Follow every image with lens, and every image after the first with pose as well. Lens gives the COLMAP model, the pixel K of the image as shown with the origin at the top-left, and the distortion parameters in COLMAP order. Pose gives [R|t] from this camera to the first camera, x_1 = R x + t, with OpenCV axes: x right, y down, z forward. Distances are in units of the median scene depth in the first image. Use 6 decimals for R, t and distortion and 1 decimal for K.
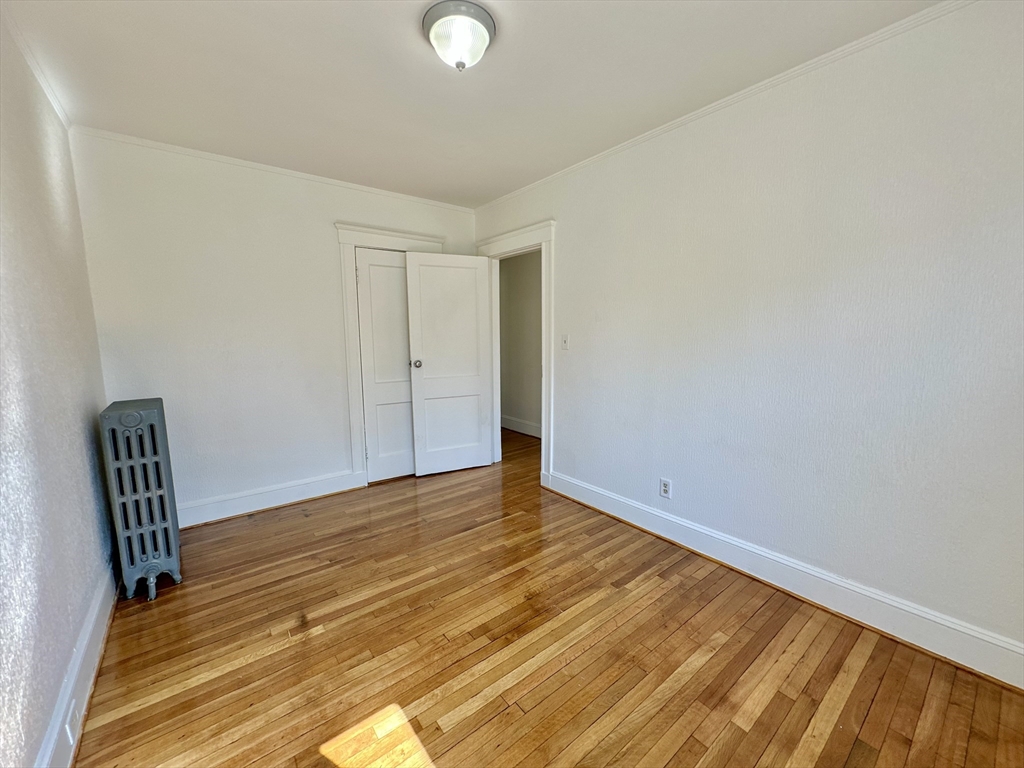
lens RADIAL K [[408.6, 0, 512.0], [0, 408.6, 384.0], [0, 0, 1]] dist [-0.008093, 0.000011]
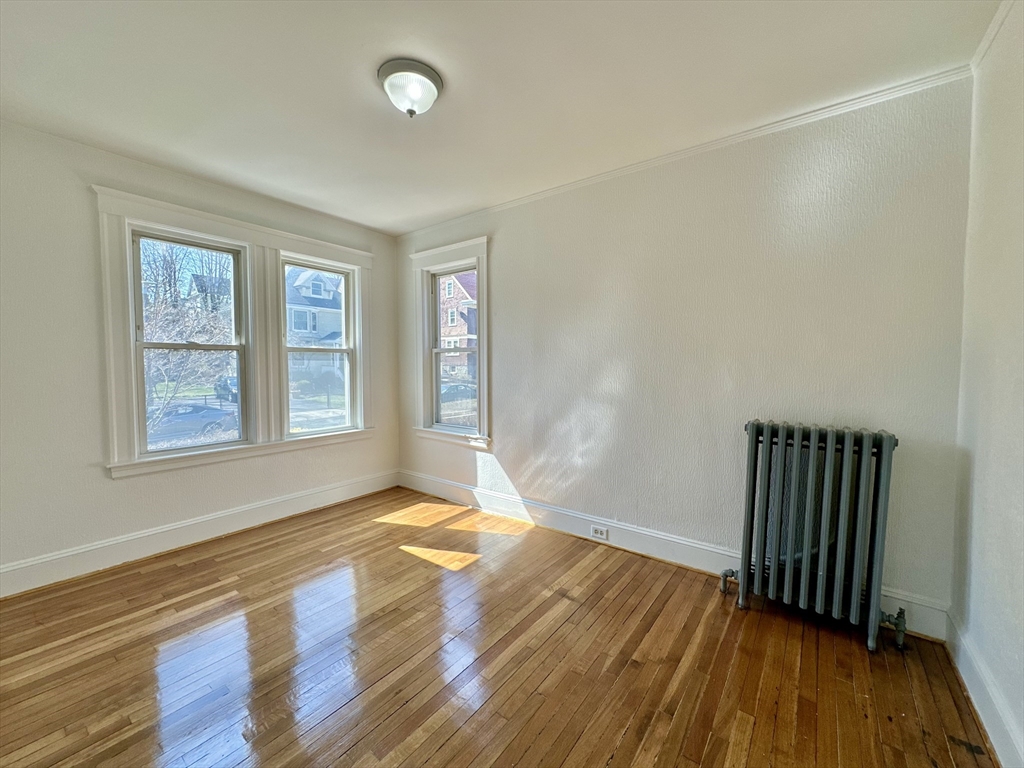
lens RADIAL K [[408.6, 0, 512.0], [0, 408.6, 384.0], [0, 0, 1]] dist [-0.008093, 0.000011]
pose [[-0.969507, 0.016079, -0.244535, -0.088877], [-0.026793, 0.984909, 0.170987, -0.208976], [0.243594, 0.172325, -0.954445, 1.987060]]
